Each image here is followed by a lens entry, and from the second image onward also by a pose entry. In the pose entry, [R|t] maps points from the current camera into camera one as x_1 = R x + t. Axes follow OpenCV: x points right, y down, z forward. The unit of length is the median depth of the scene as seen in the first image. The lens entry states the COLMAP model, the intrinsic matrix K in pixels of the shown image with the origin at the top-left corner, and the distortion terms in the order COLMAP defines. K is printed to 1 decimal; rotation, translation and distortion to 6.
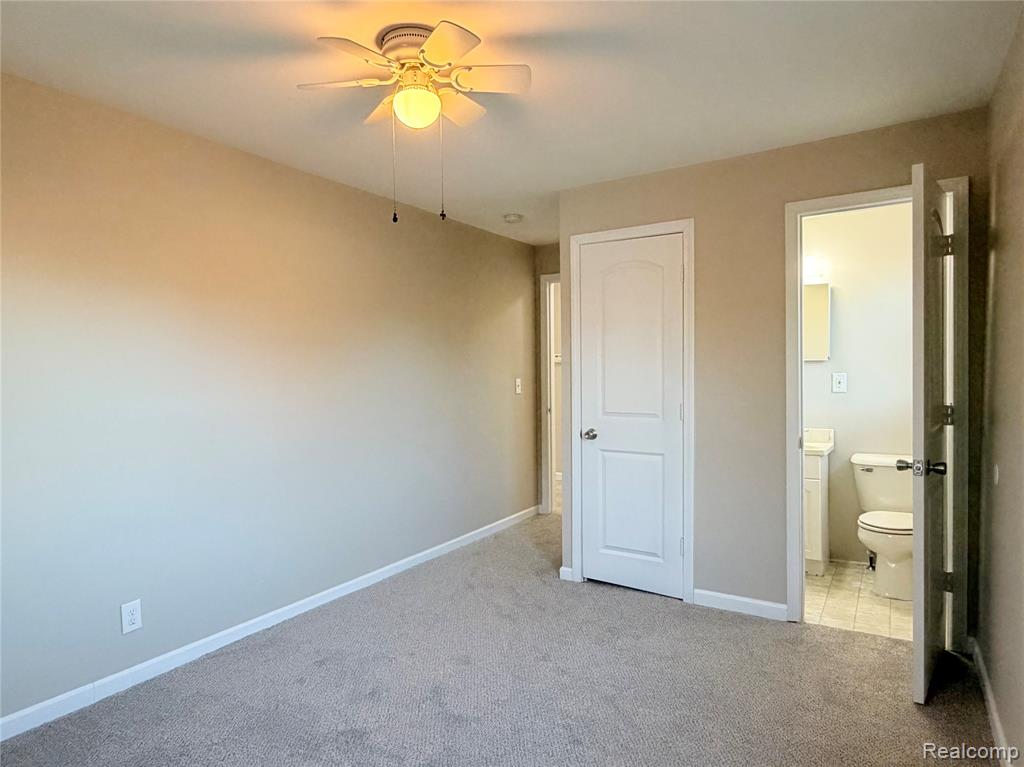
lens RADIAL K [[631.1, 0, 512.0], [0, 631.1, 383.5], [0, 0, 1]] dist [-0.000584, -0.000841]
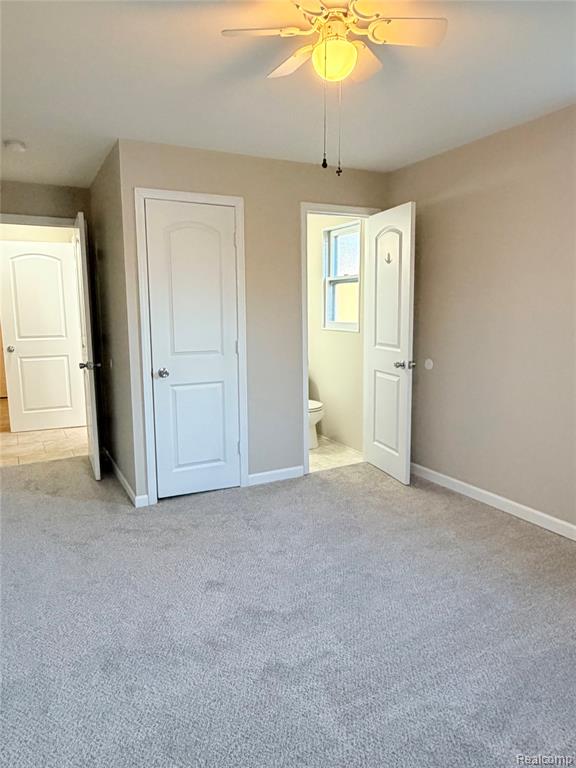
lens RADIAL K [[502.5, 0, 287.7], [0, 502.5, 378.0], [0, 0, 1]] dist [-0.001868, -0.000370]
pose [[0.485966, -0.108011, 0.867278, -0.626142], [0.026223, 0.993689, 0.109061, -0.002864], [-0.873584, -0.030258, 0.485732, 0.419043]]
